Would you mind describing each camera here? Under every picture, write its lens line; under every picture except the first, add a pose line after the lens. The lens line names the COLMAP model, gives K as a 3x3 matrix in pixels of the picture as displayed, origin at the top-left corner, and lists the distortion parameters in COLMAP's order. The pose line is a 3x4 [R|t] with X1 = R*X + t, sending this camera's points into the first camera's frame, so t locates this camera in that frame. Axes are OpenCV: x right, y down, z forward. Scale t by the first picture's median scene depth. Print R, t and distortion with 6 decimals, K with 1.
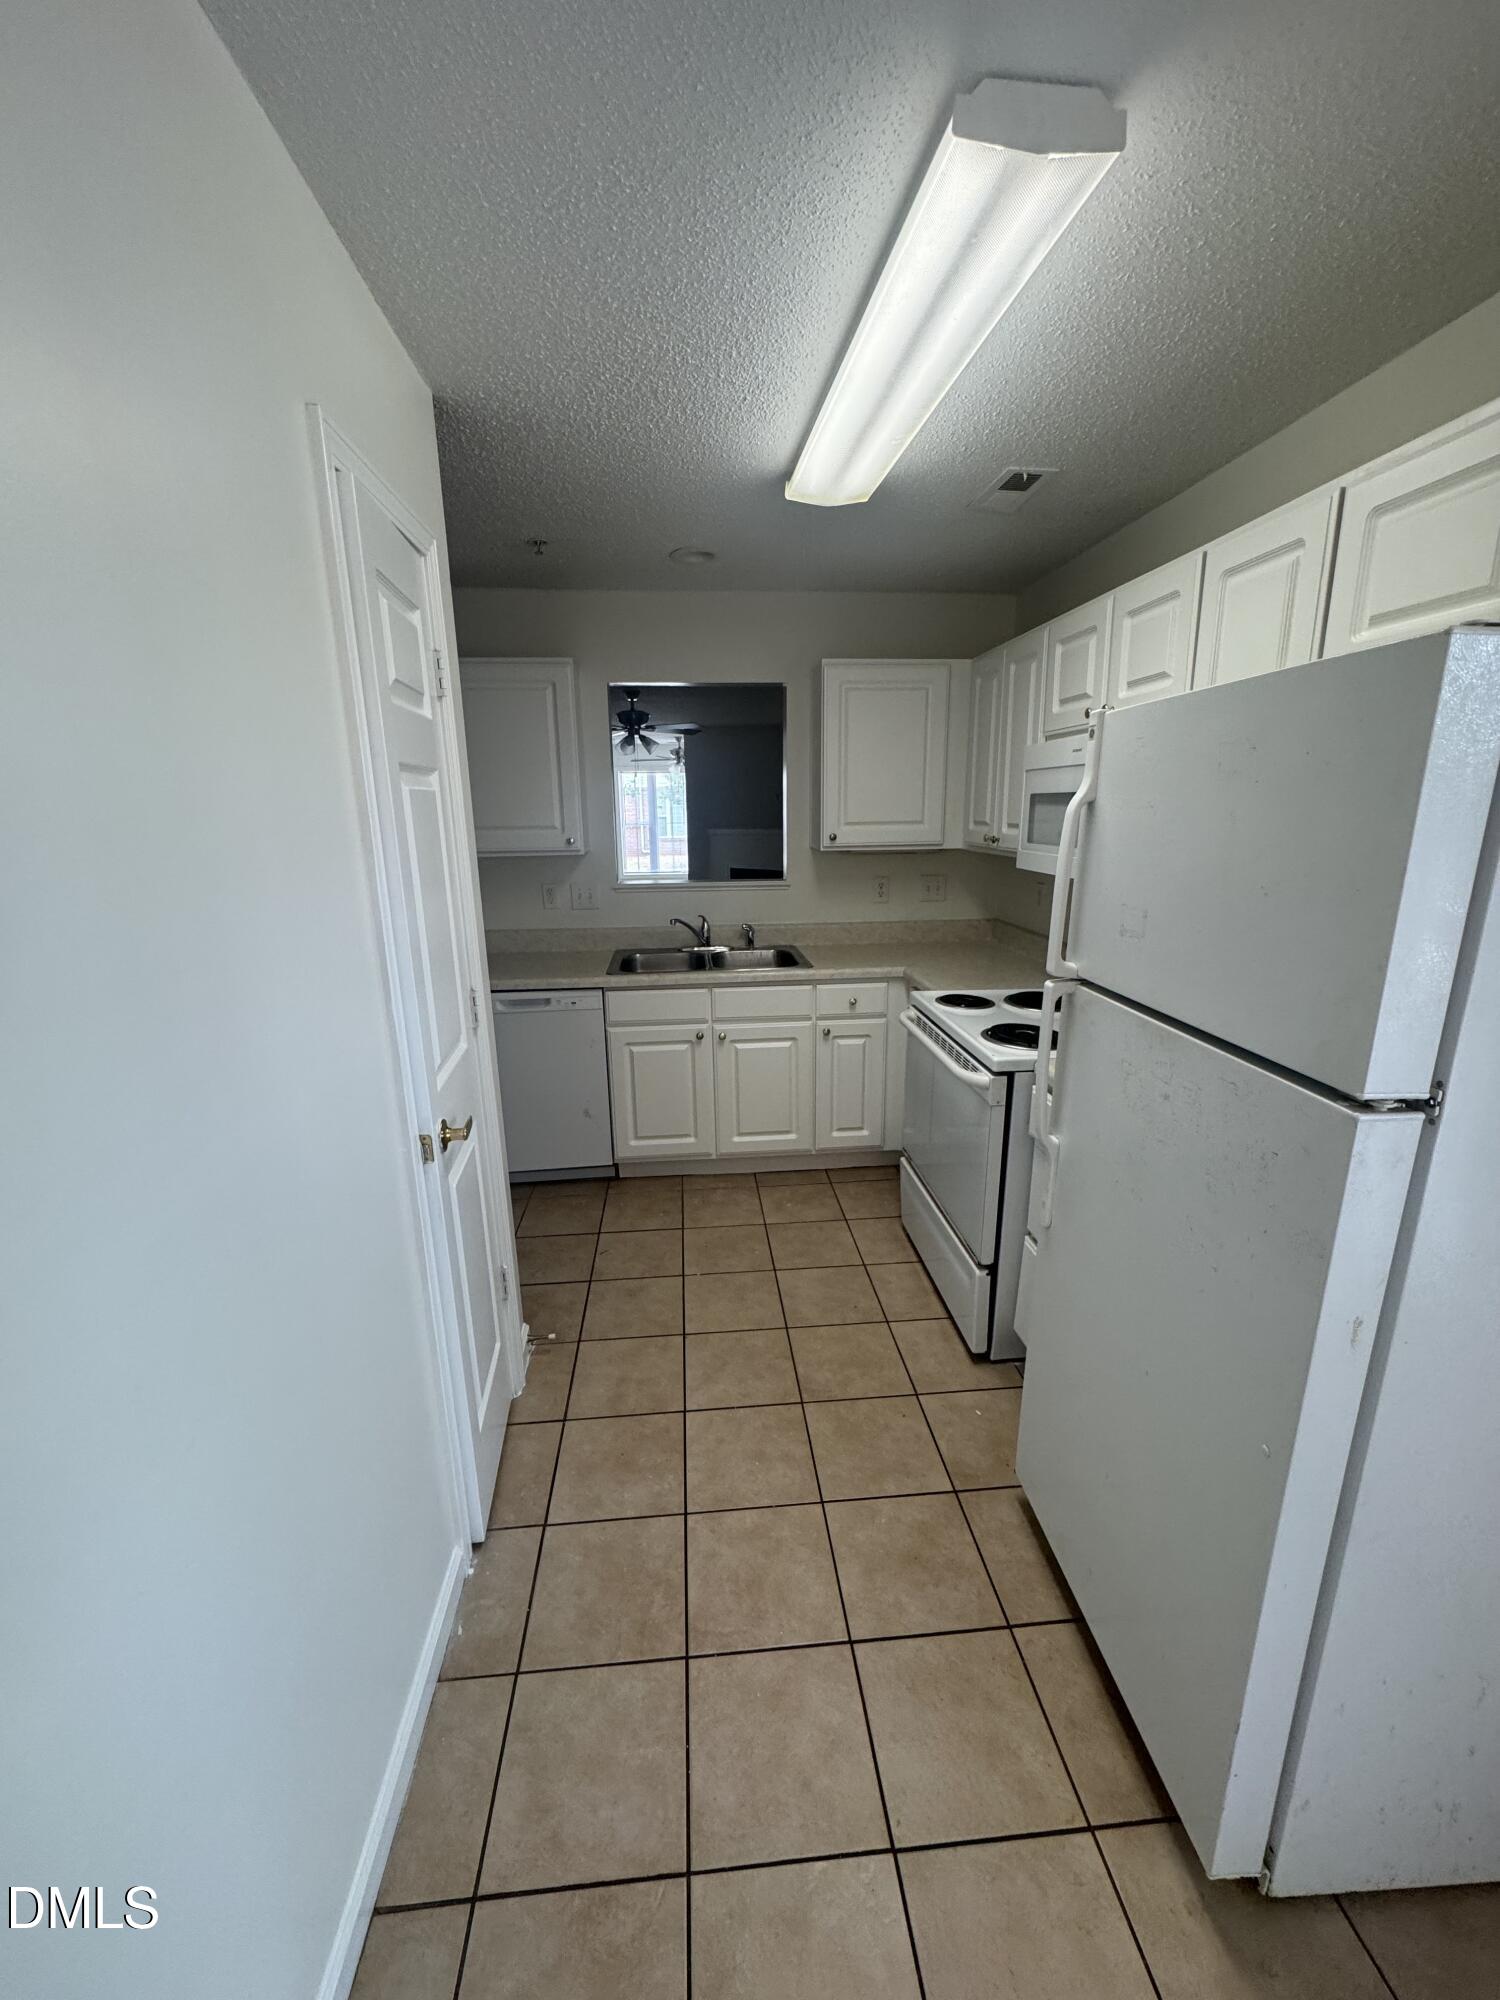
lens RADIAL K [[804.6, 0, 754.6], [0, 804.6, 1003.2], [0, 0, 1]] dist [-0.003248, 0.000974]
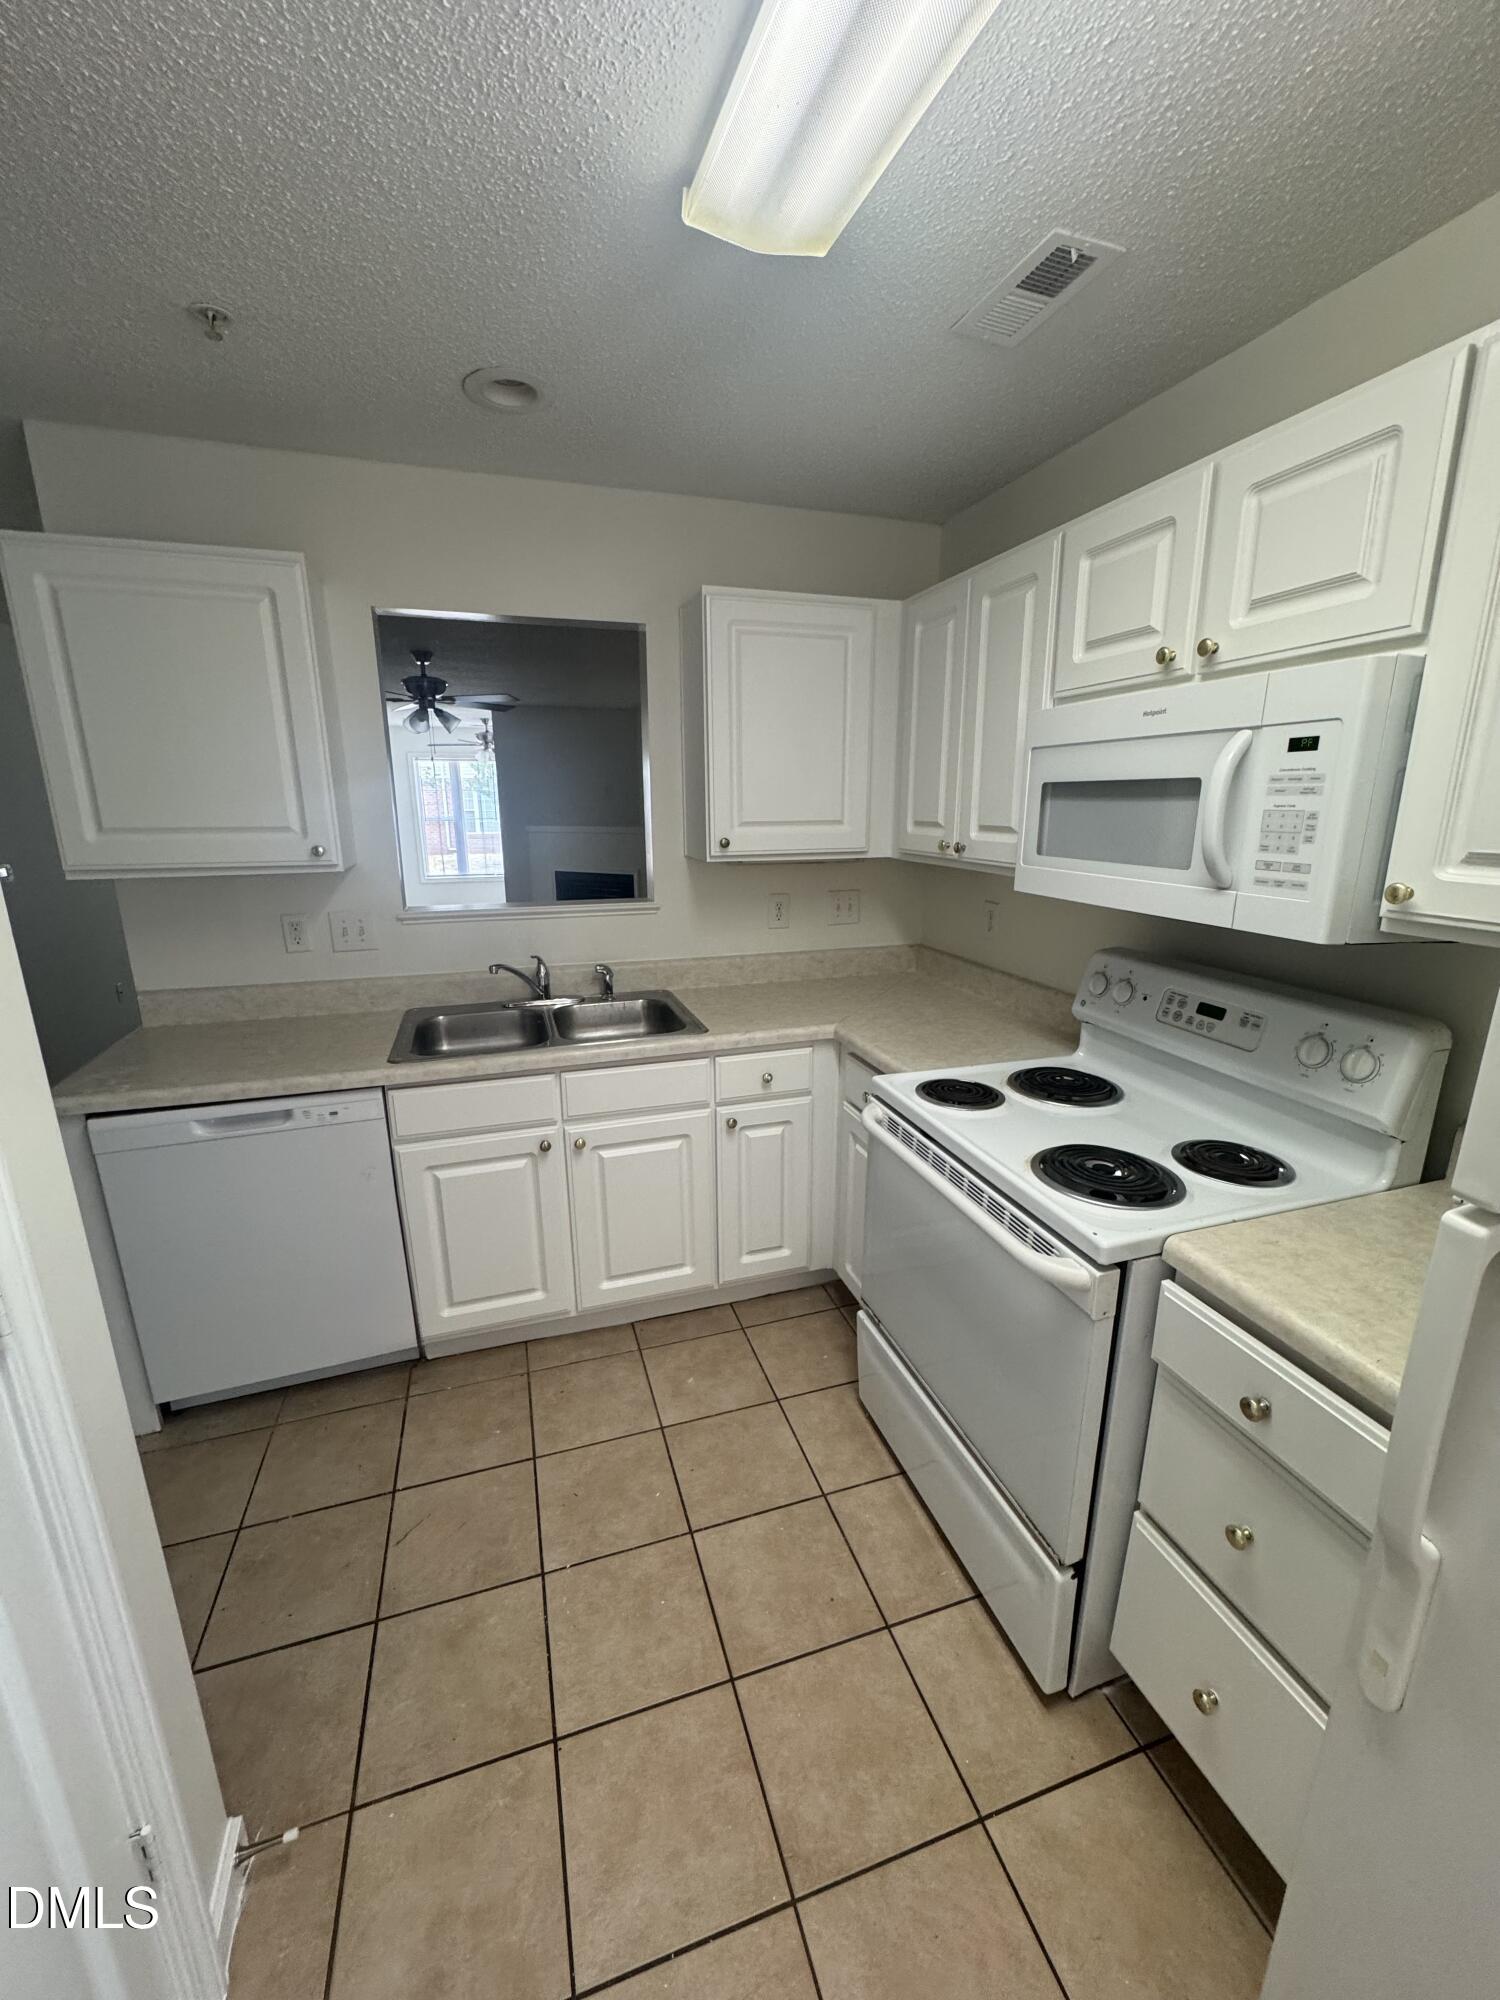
lens RADIAL K [[804.6, 0, 754.5], [0, 804.6, 1001.7], [0, 0, 1]] dist [-0.003248, 0.000974]
pose [[0.975800, -0.045233, 0.213934, -0.043714], [0.044449, 0.998976, 0.008478, -0.090794], [-0.214099, 0.001237, 0.976811, 0.382782]]
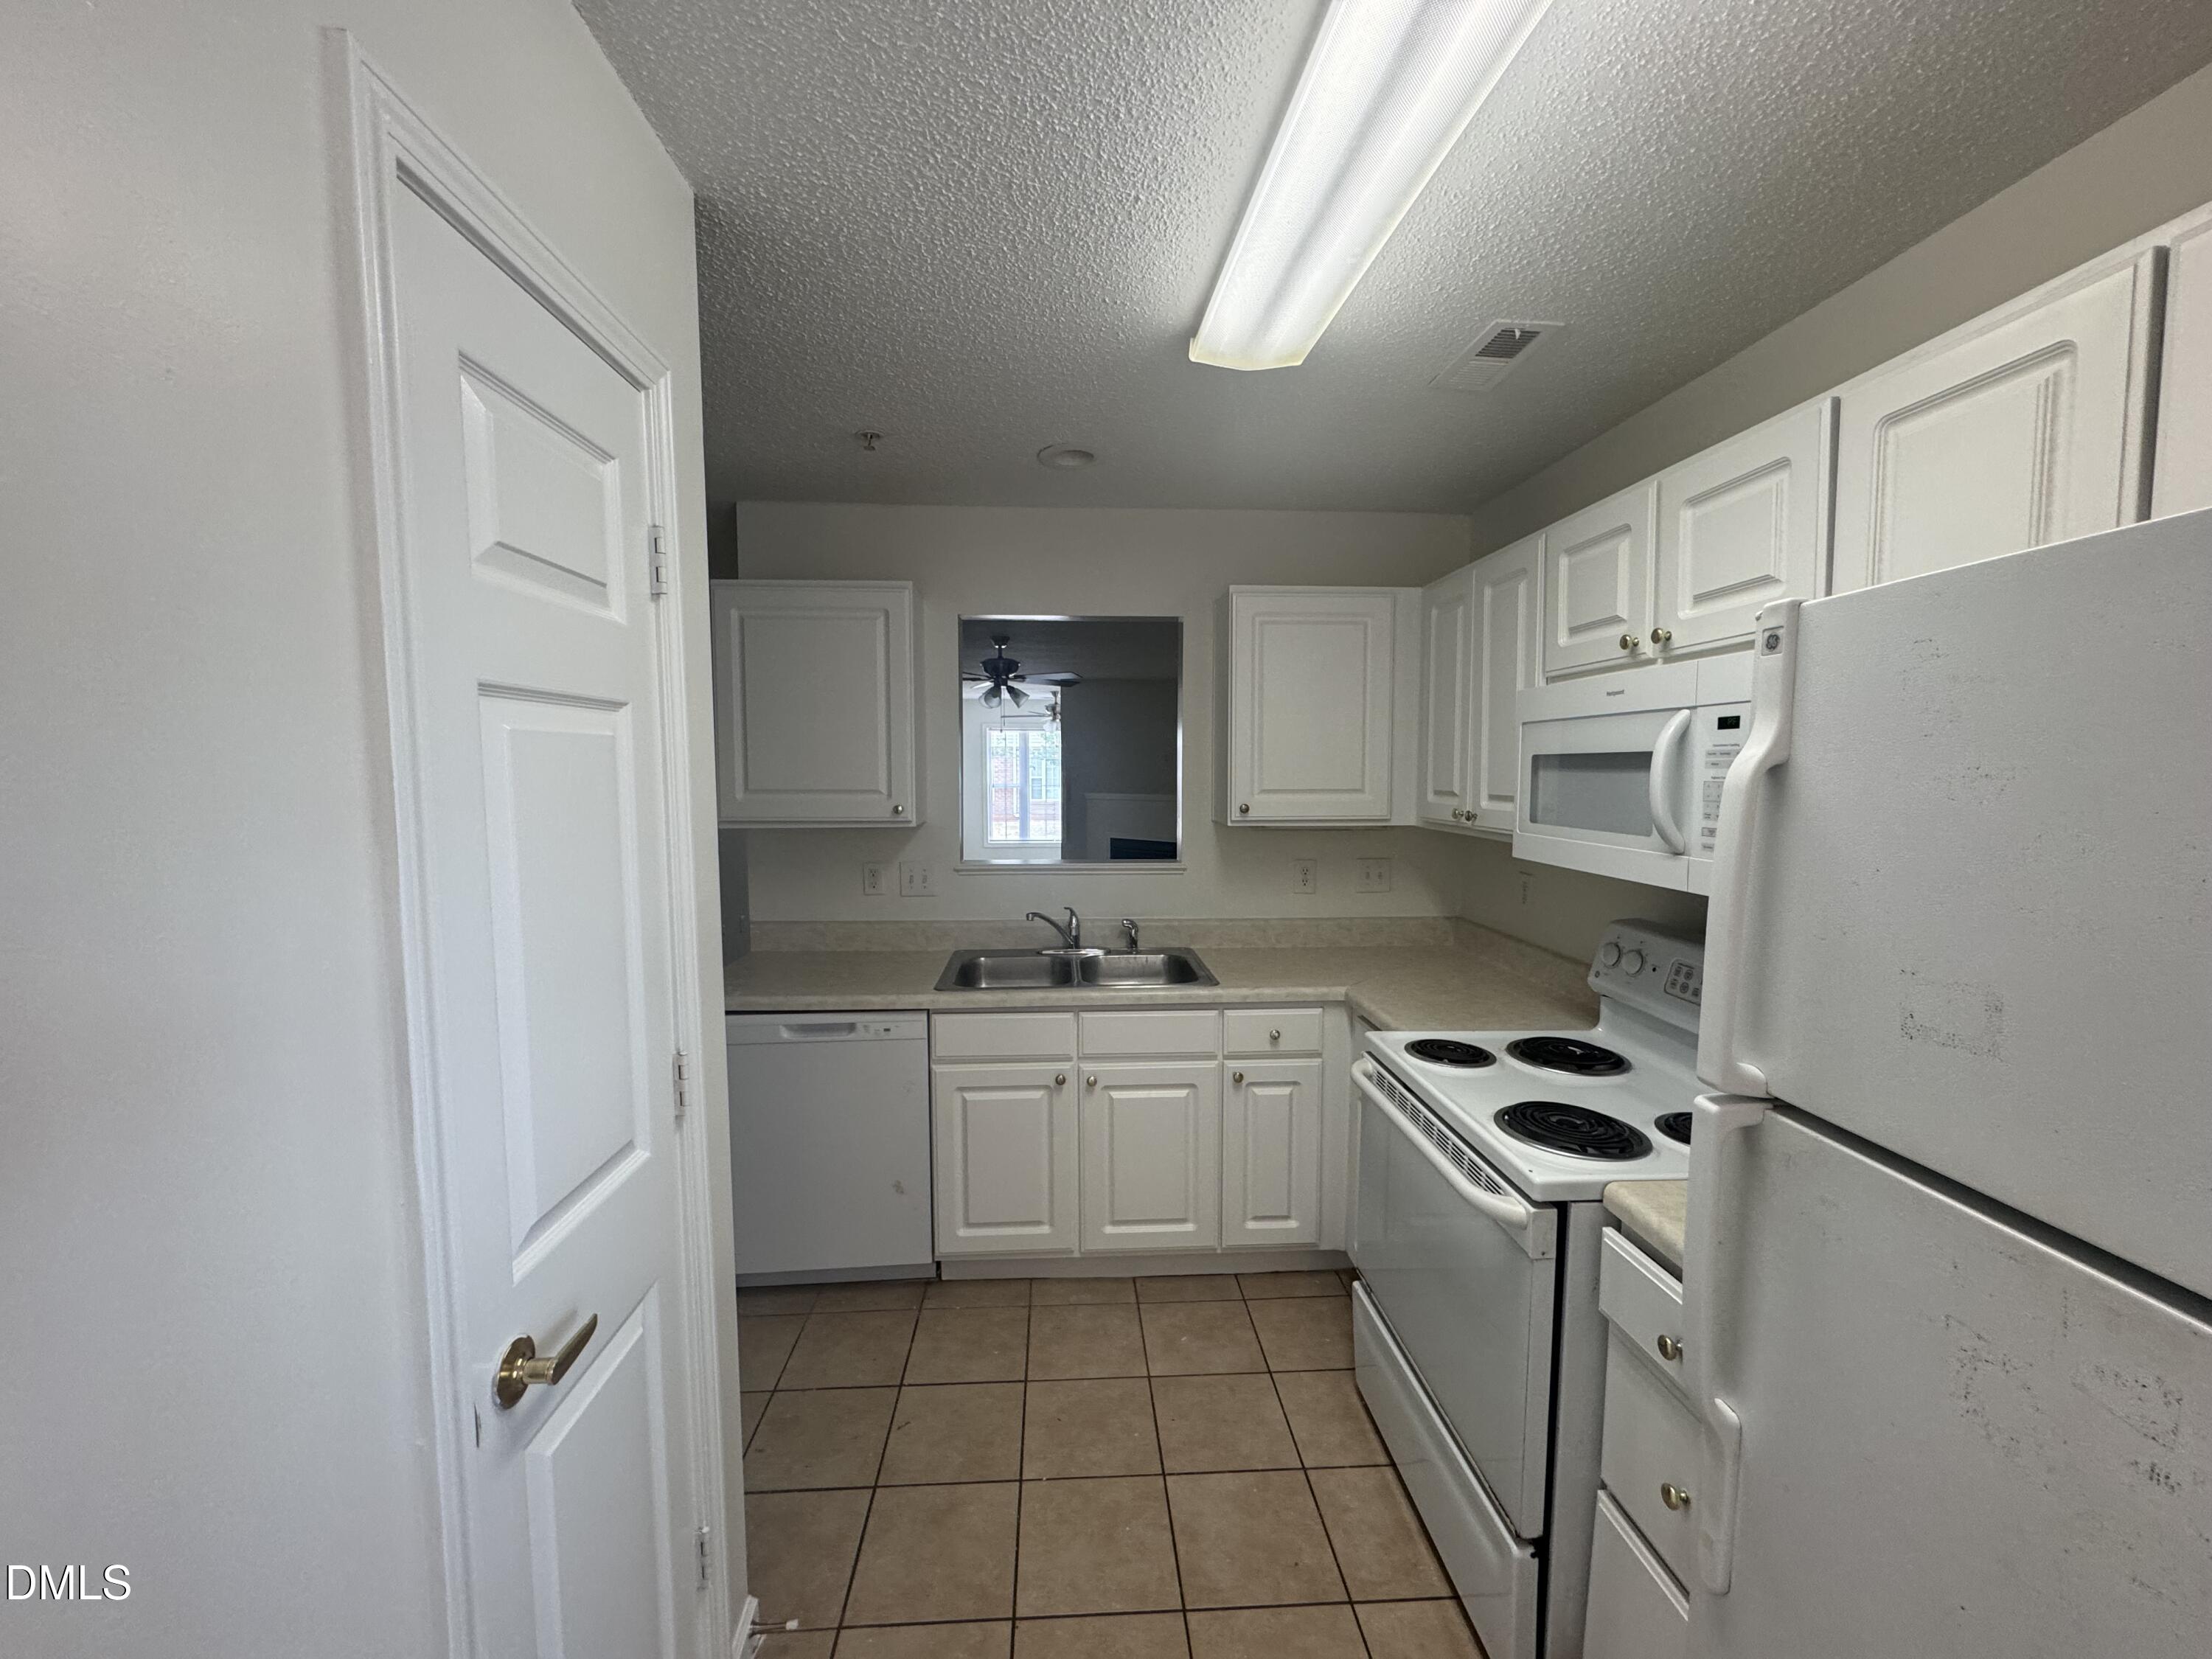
lens RADIAL K [[889.9, 0, 1107.1], [0, 889.9, 829.3], [0, 0, 1]] dist [-0.003248, 0.000974]
pose [[0.999285, 0.013696, -0.035254, -0.002201], [-0.019521, 0.985147, -0.170599, -0.053519], [0.032394, 0.171165, 0.984710, 0.222027]]
